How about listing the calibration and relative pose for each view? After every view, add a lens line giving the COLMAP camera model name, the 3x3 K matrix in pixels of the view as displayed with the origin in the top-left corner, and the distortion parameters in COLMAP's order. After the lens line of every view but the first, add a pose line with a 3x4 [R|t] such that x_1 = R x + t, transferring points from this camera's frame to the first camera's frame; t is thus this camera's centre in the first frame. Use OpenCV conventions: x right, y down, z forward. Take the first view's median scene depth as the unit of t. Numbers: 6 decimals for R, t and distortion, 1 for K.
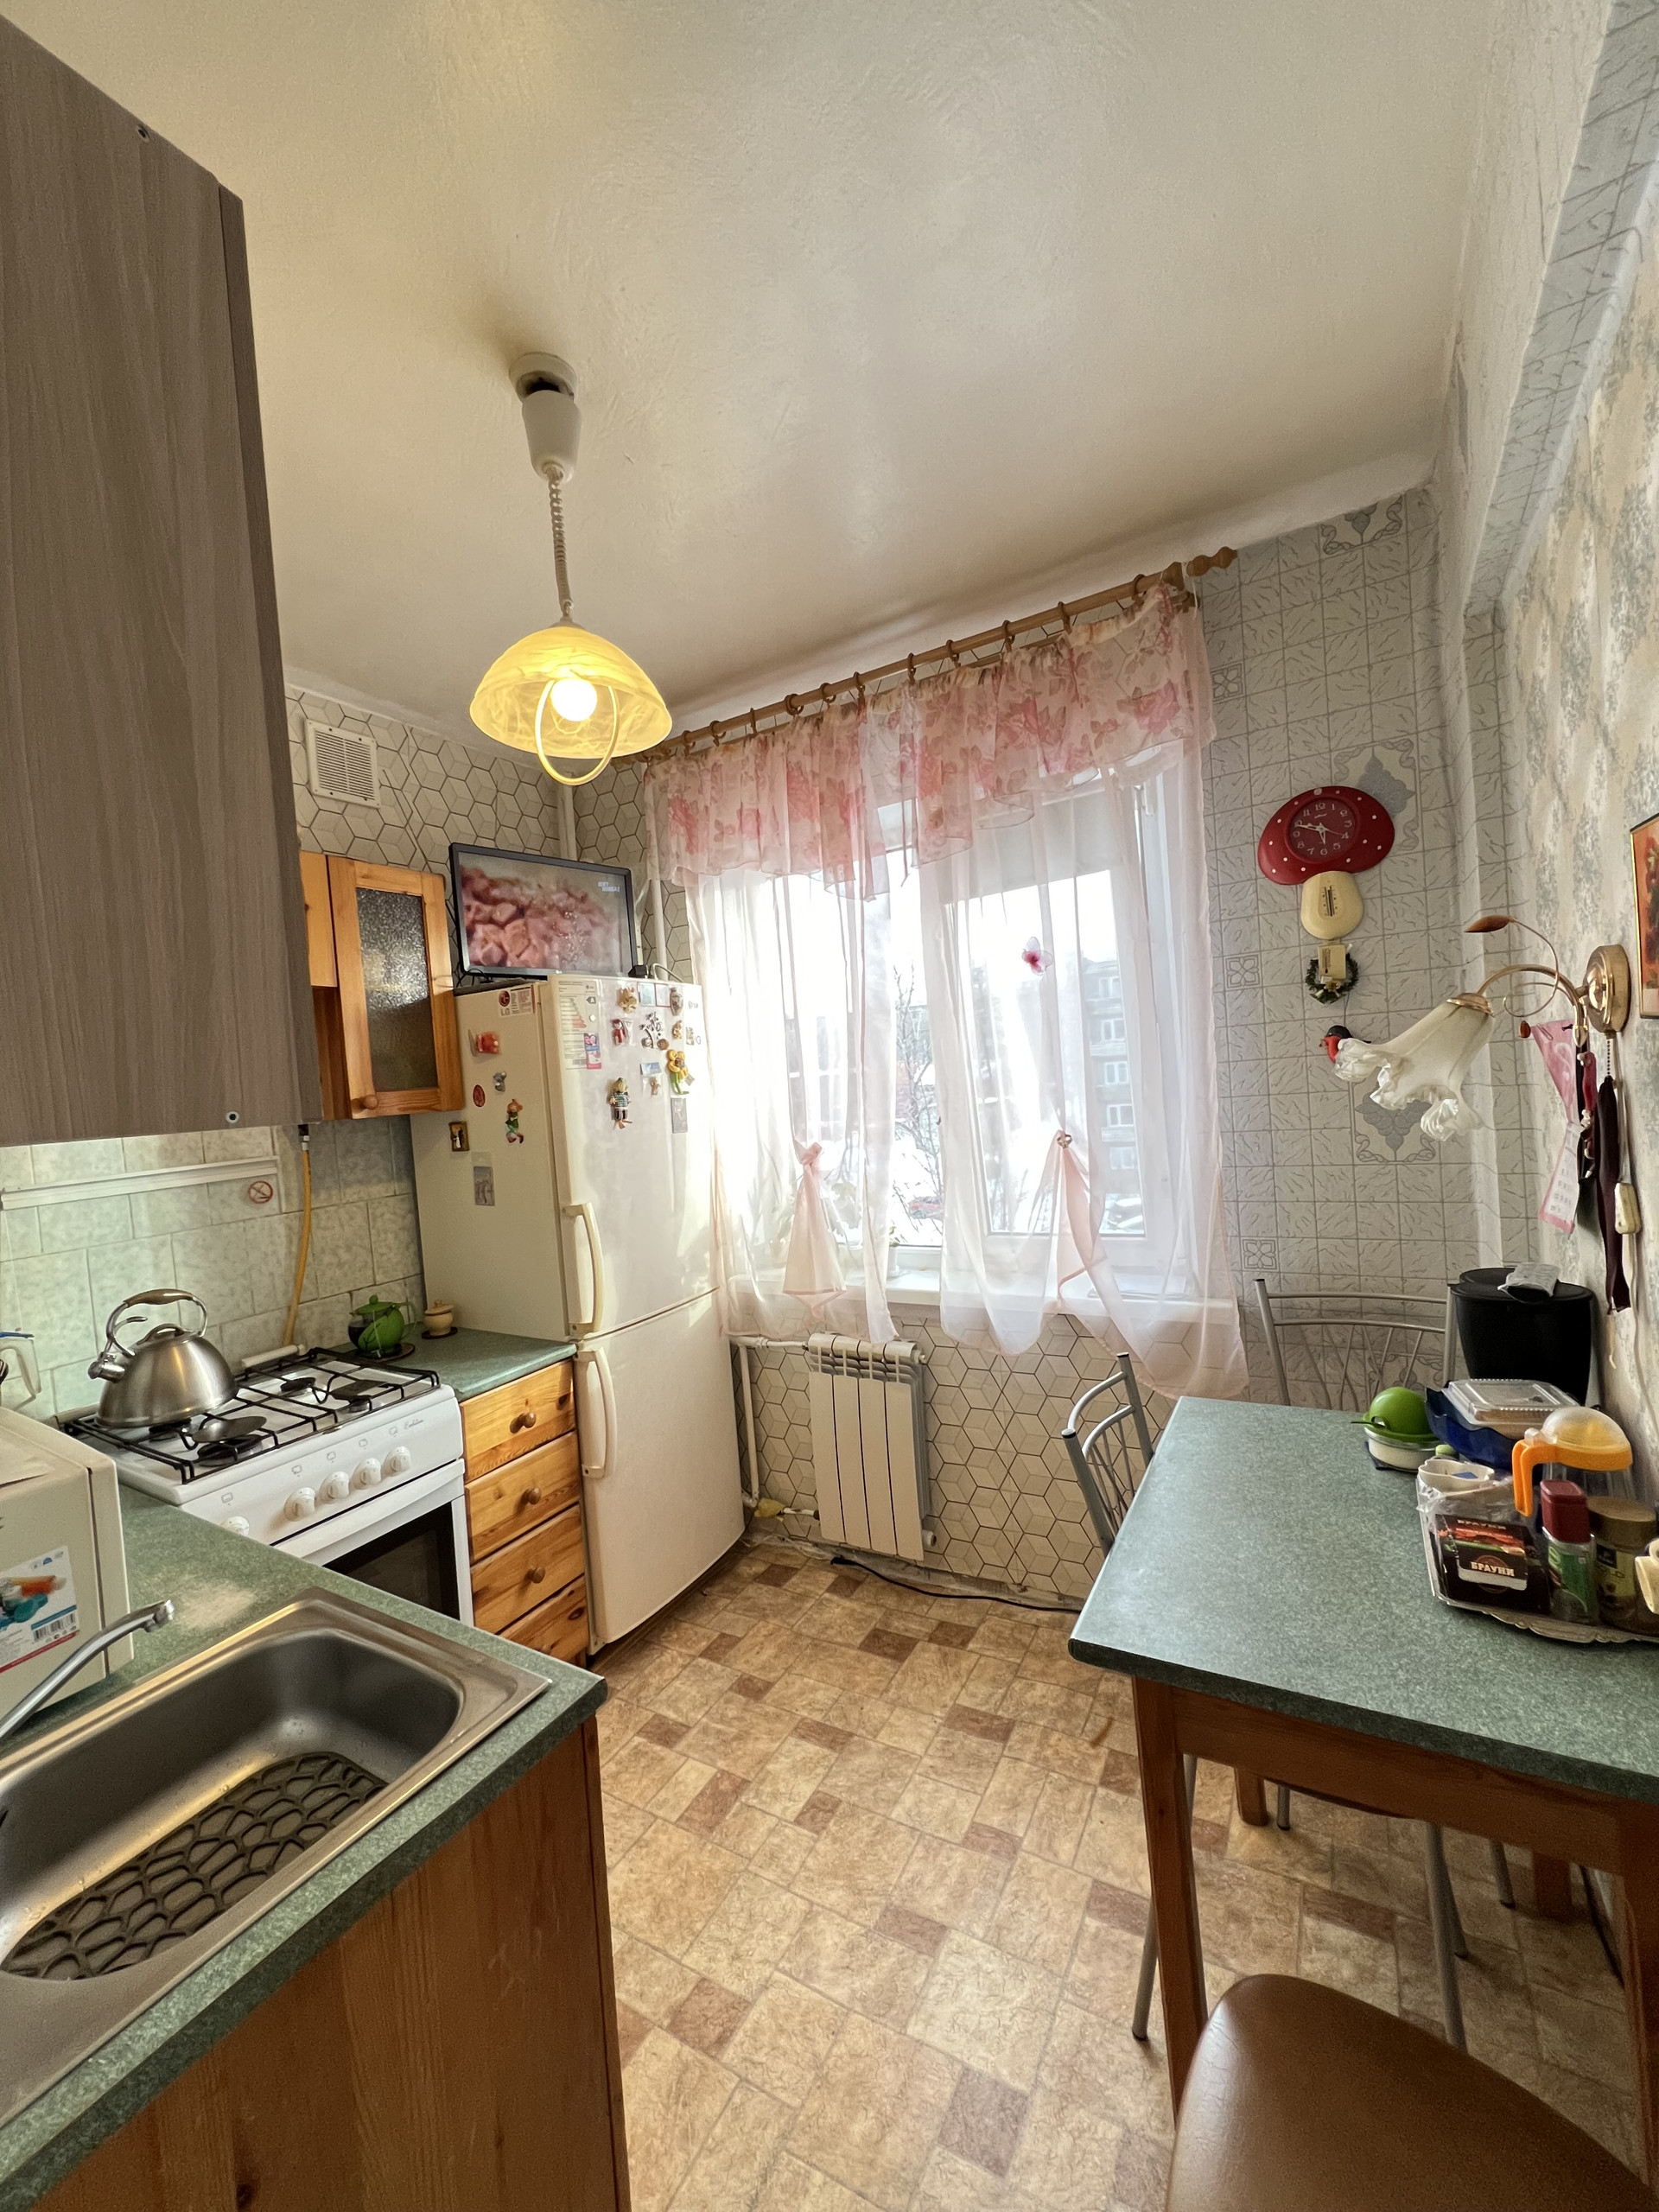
lens RADIAL K [[886.7, 0, 828.4], [0, 886.7, 1105.0], [0, 0, 1]] dist [-0.002851, 0.000709]
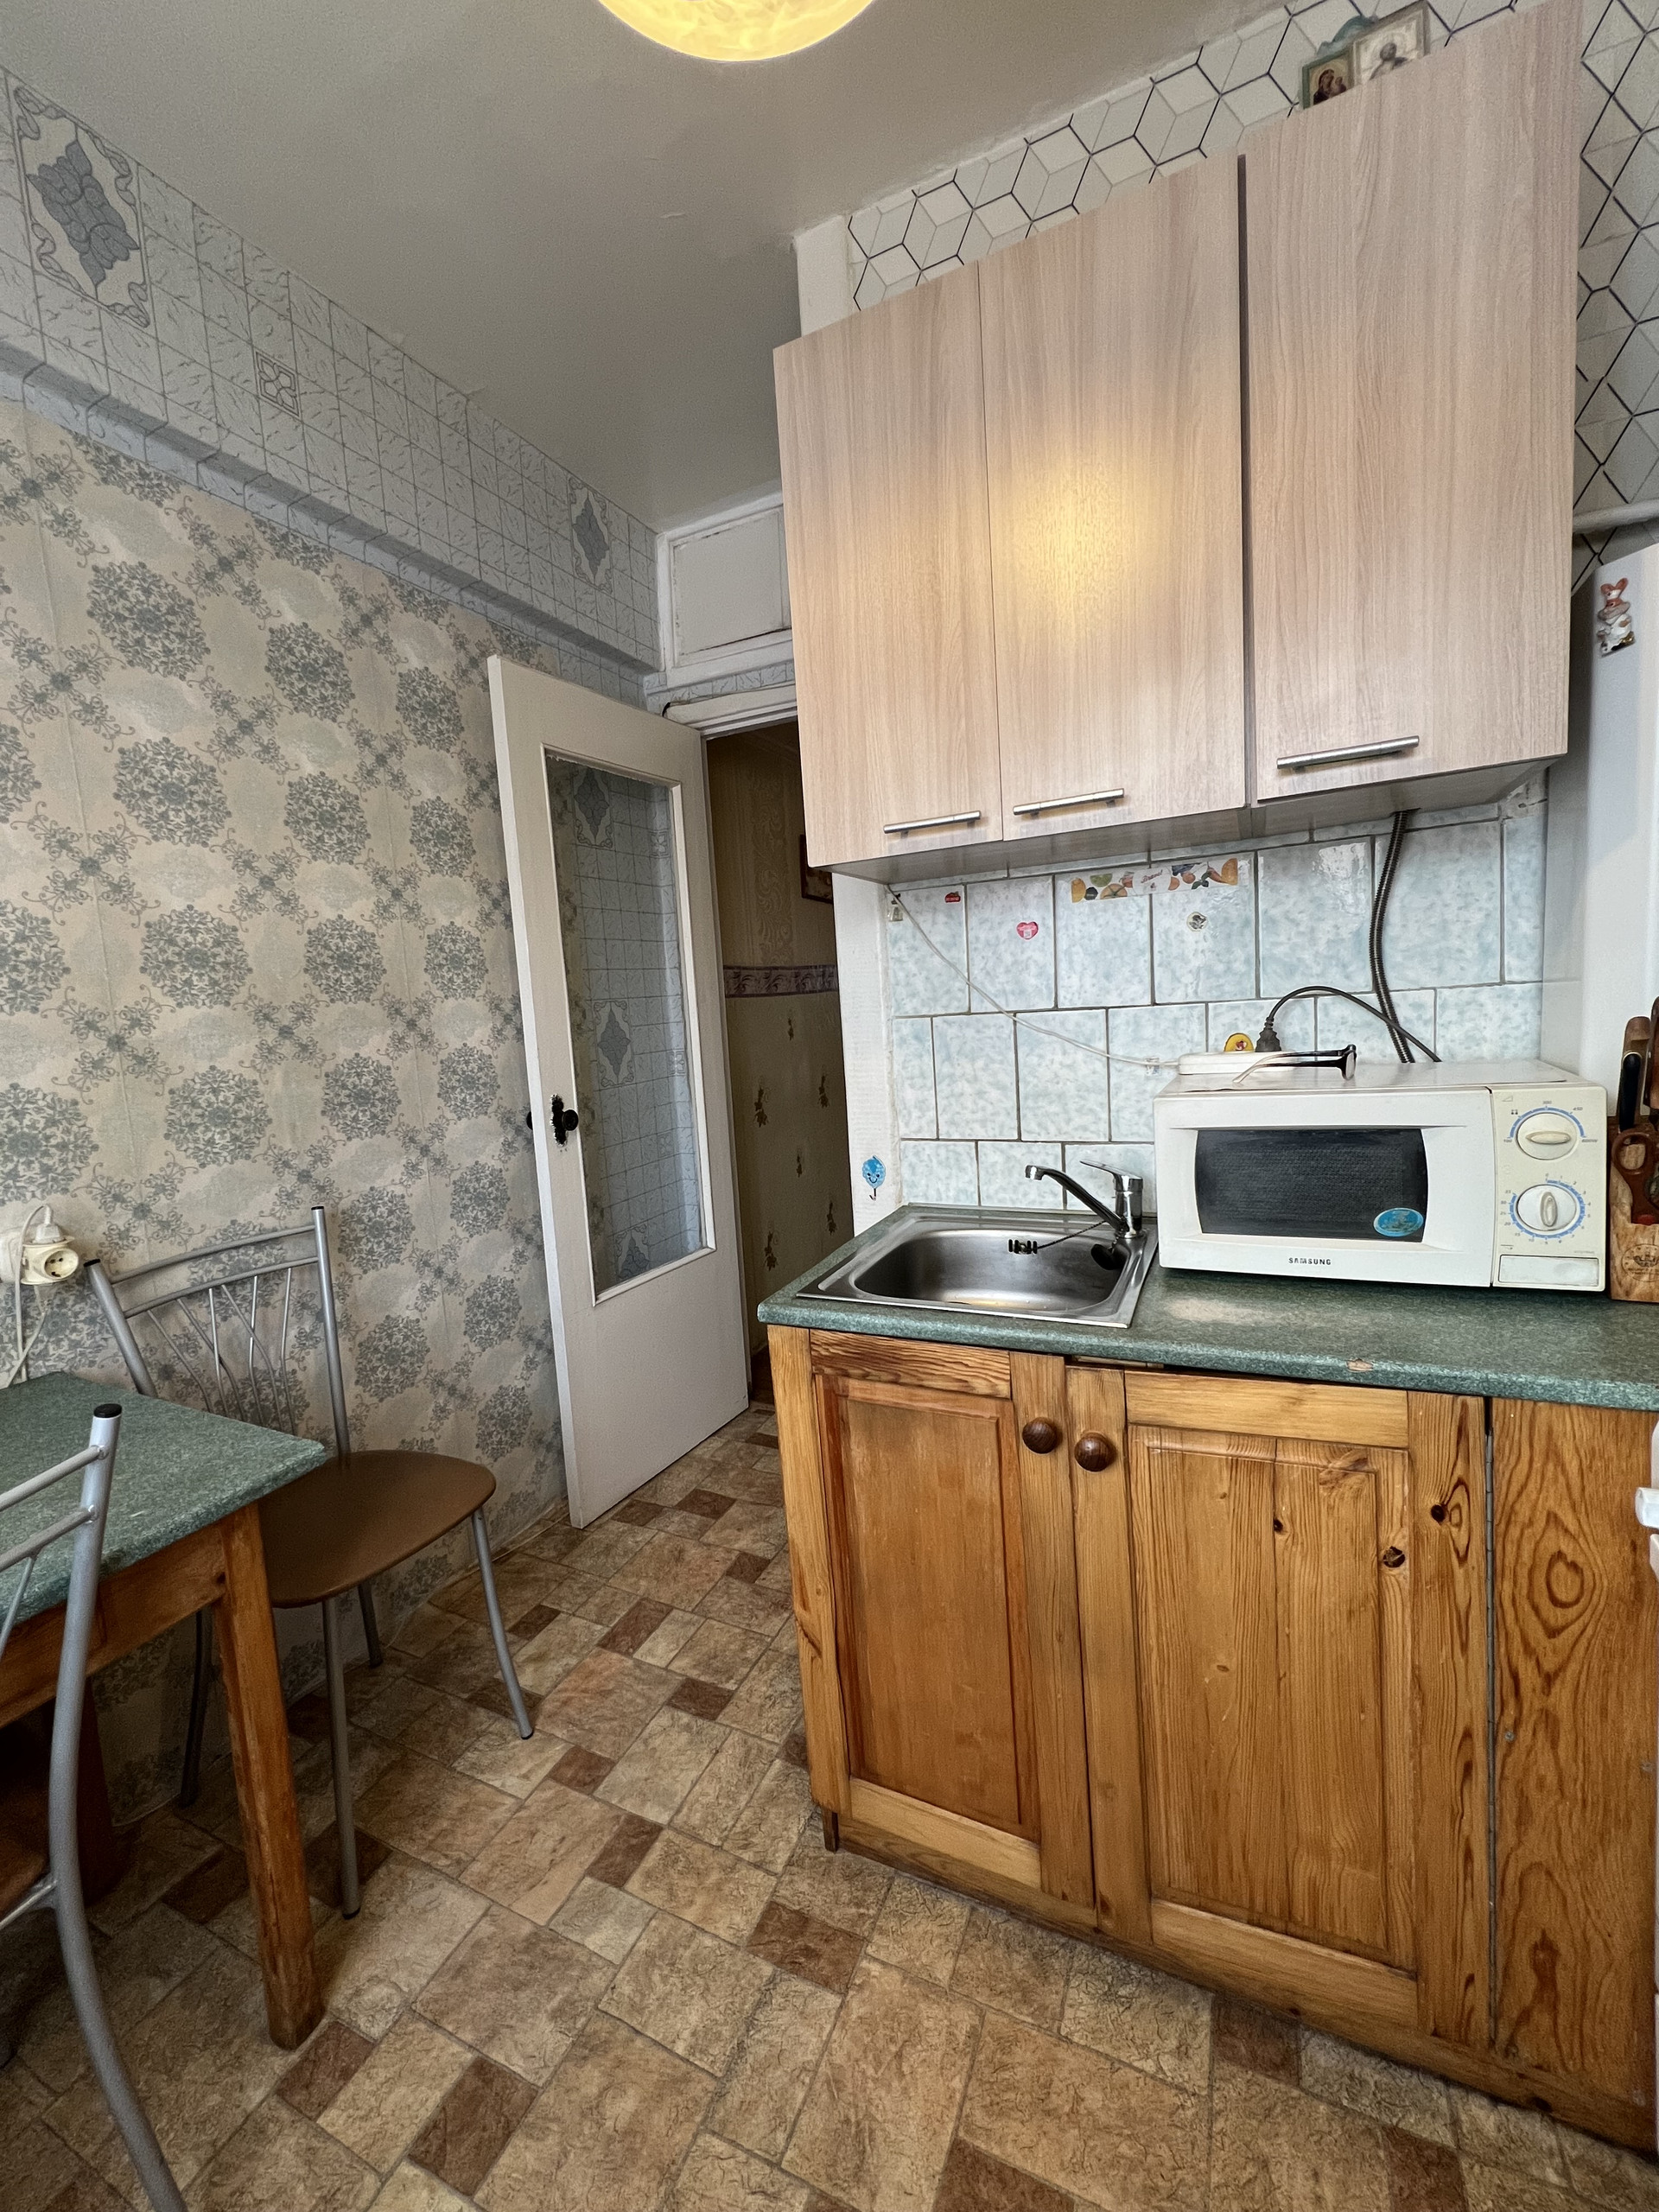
lens RADIAL K [[886.7, 0, 834.6], [0, 886.7, 1105.3], [0, 0, 1]] dist [-0.002851, 0.000709]
pose [[-0.985745, 0.151041, -0.074113, -0.133112], [0.138394, 0.978439, 0.153311, 0.075795], [0.095671, 0.140869, -0.985395, 0.953681]]
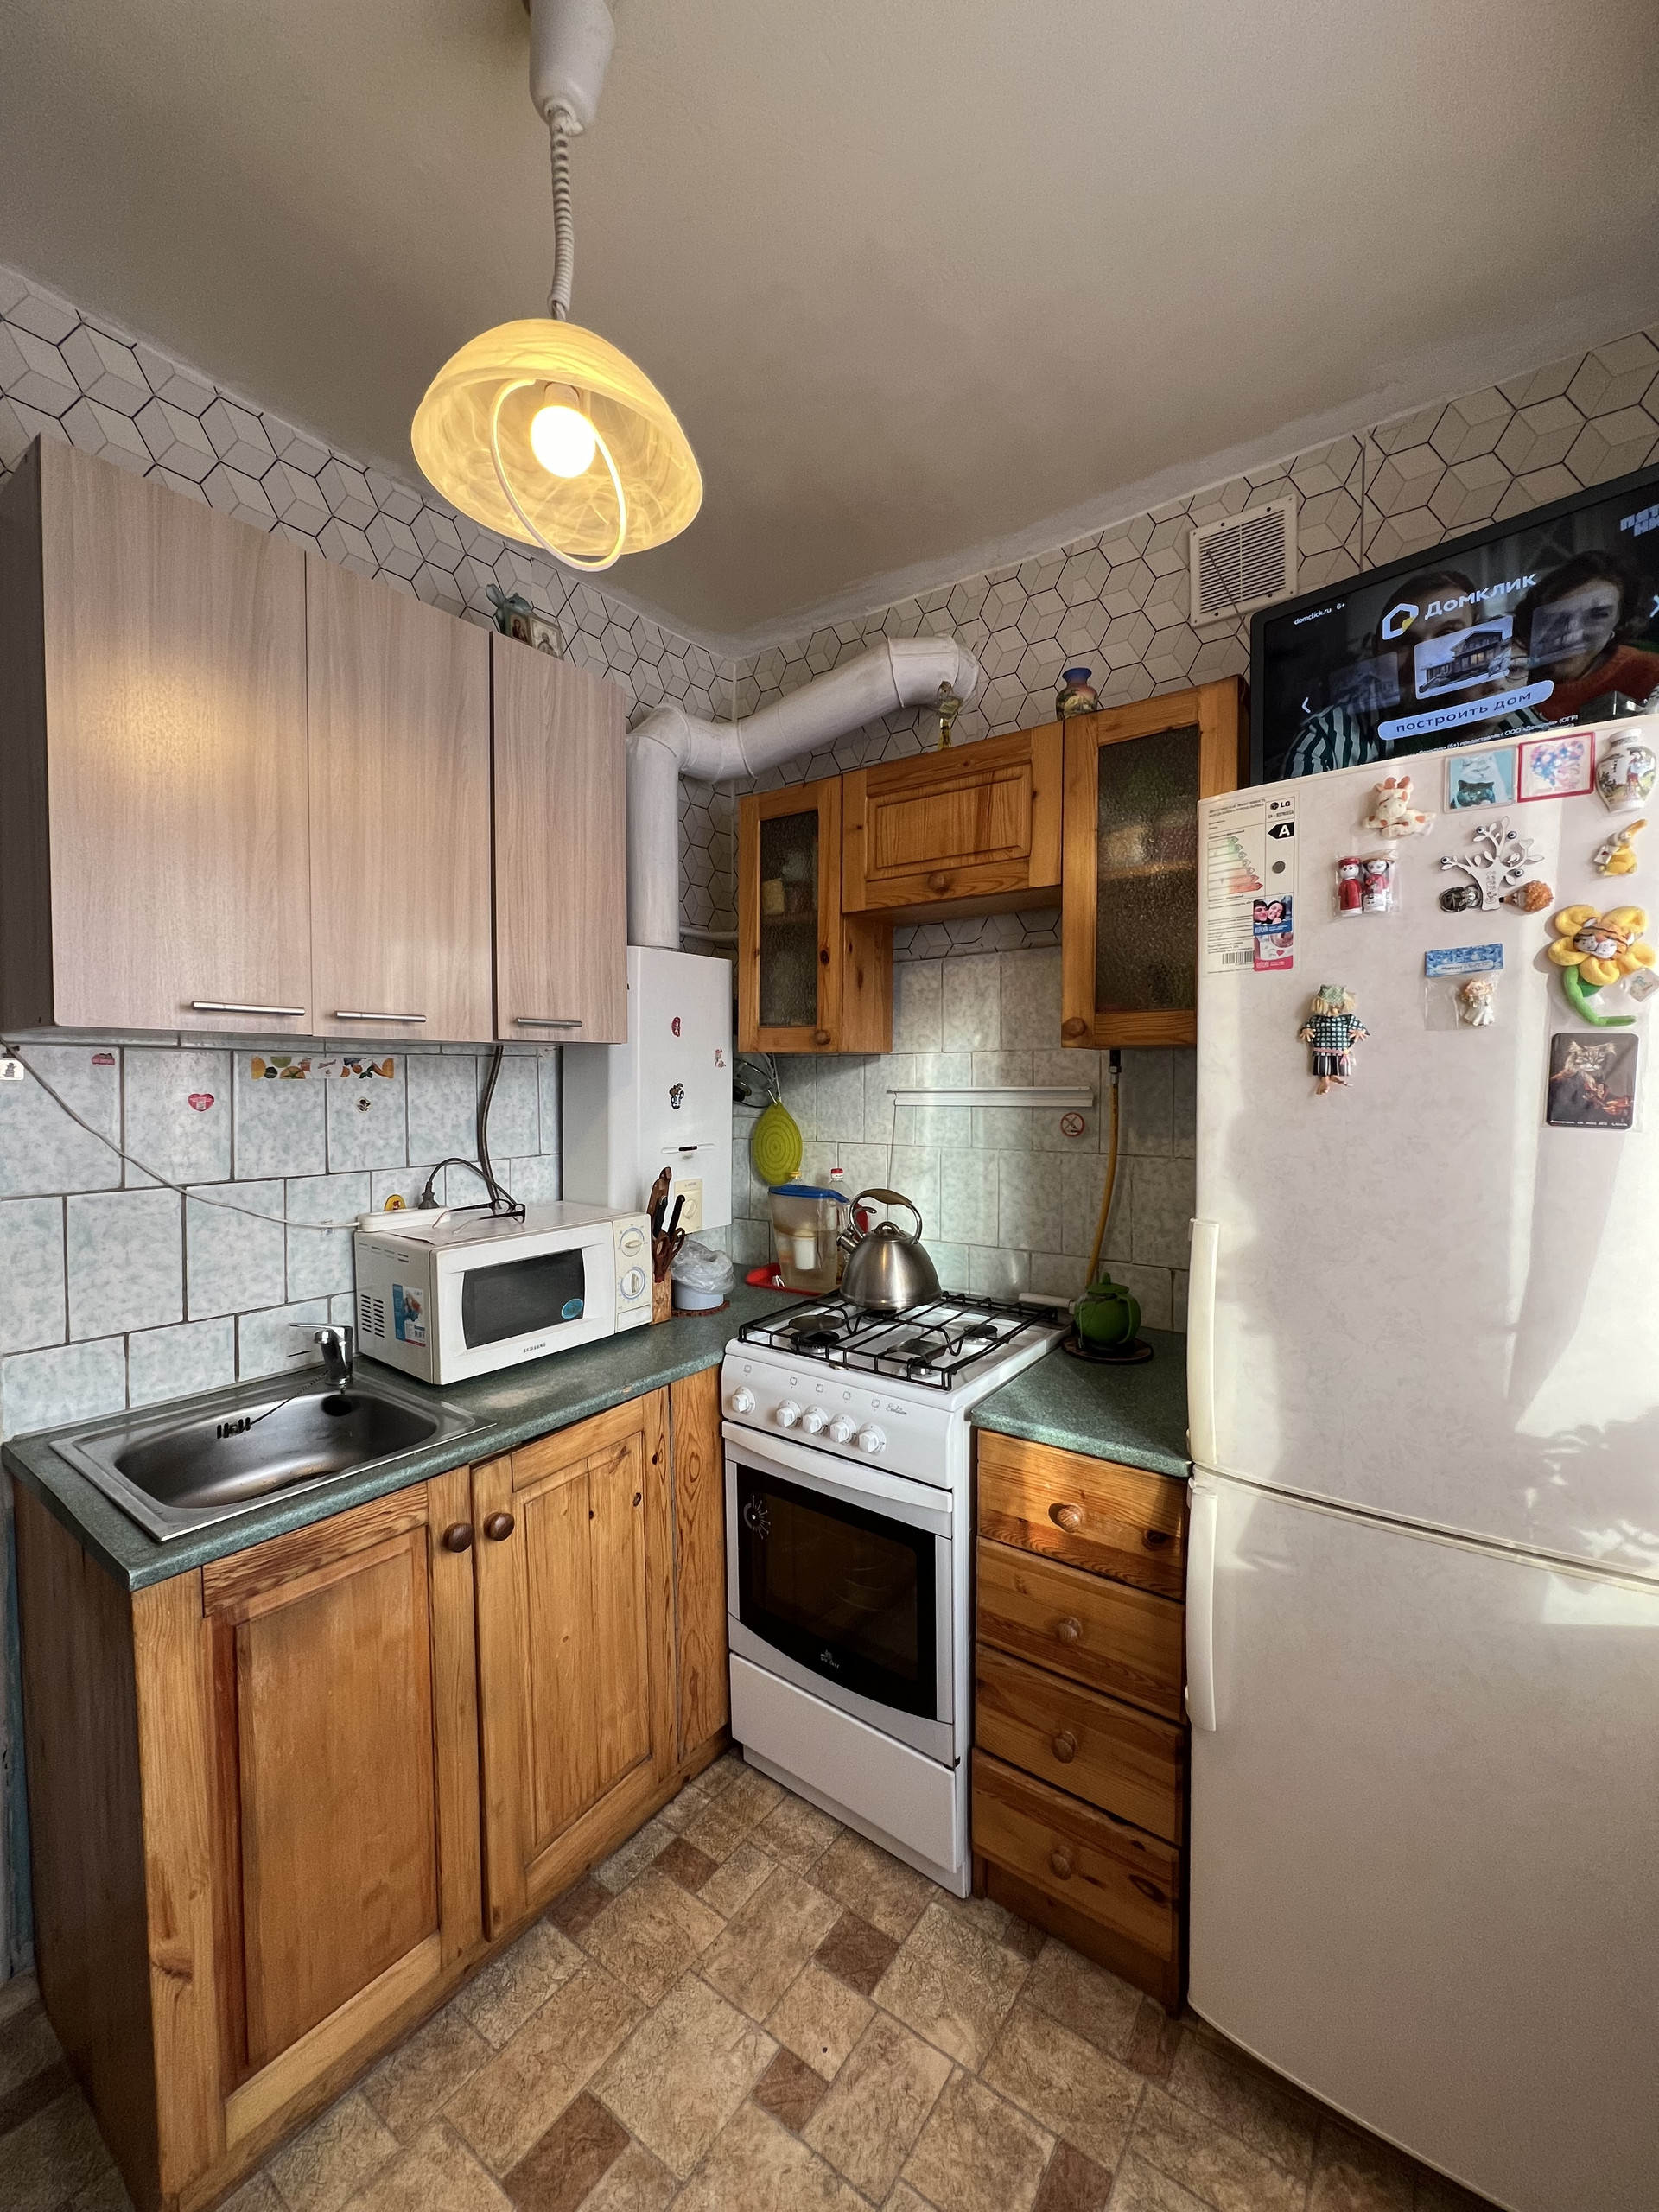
lens RADIAL K [[886.7, 0, 829.0], [0, 886.7, 1105.0], [0, 0, 1]] dist [-0.002851, 0.000709]
pose [[-0.097267, 0.104986, -0.989706, 0.269912], [-0.023786, 0.993892, 0.107768, -0.012994], [0.994974, 0.034023, -0.094175, 0.808383]]
